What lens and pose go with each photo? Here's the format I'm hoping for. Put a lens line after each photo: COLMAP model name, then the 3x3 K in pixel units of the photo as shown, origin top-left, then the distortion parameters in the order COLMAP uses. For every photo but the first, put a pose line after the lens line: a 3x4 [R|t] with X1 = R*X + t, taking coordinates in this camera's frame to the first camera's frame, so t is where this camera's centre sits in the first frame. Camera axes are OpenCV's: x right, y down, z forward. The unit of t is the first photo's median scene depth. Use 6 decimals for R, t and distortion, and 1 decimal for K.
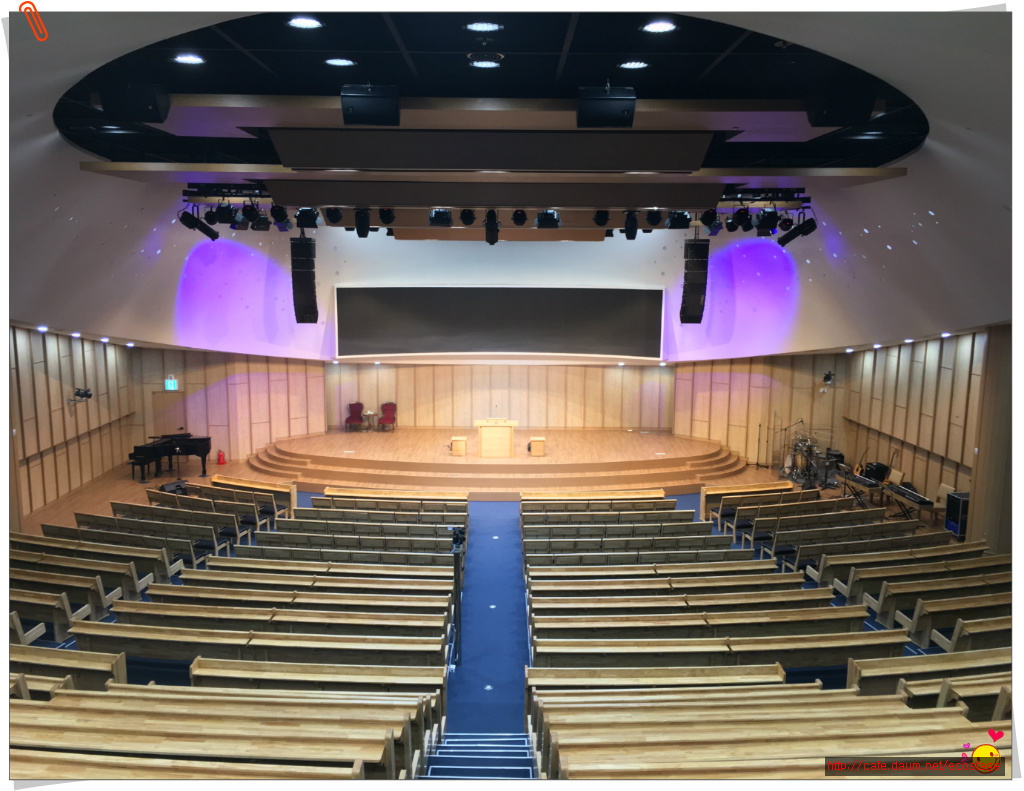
lens RADIAL K [[864.1, 0, 510.4], [0, 864.1, 400.3], [0, 0, 1]] dist [0.084131, -0.116794]
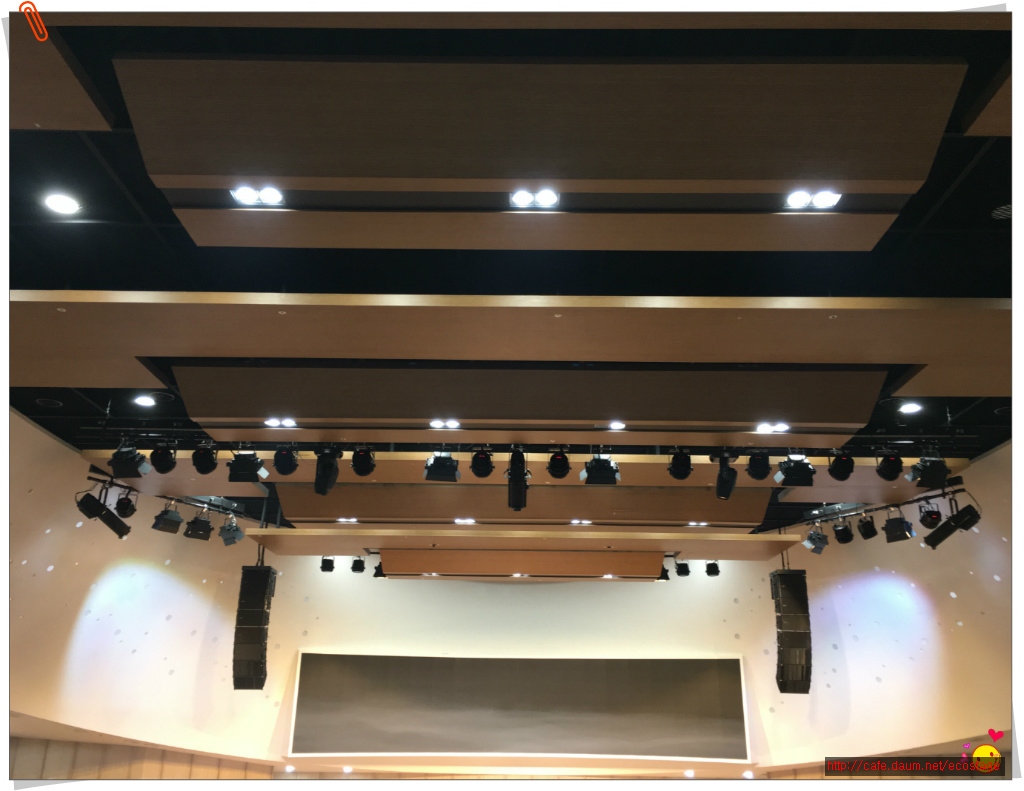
lens RADIAL K [[864.1, 0, 510.4], [0, 864.1, 400.3], [0, 0, 1]] dist [0.084131, -0.116794]
pose [[0.999925, 0.001910, -0.012107, -0.013782], [-0.007579, 0.872625, -0.488331, 0.053973], [0.009632, 0.488386, 0.872574, 0.278882]]
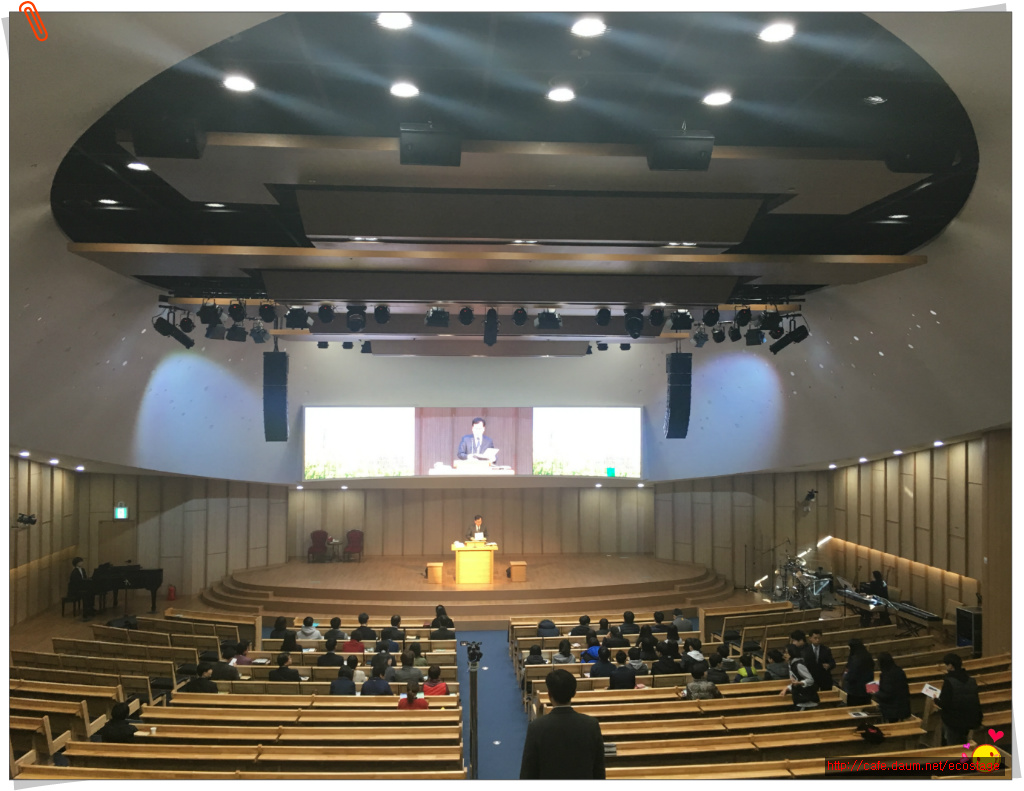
lens RADIAL K [[864.1, 0, 510.4], [0, 864.1, 400.3], [0, 0, 1]] dist [0.084131, -0.116794]
pose [[0.997422, -0.004375, 0.071631, -0.050386], [0.016288, 0.985892, -0.166588, 0.030301], [-0.069892, 0.167326, 0.983421, 0.046062]]
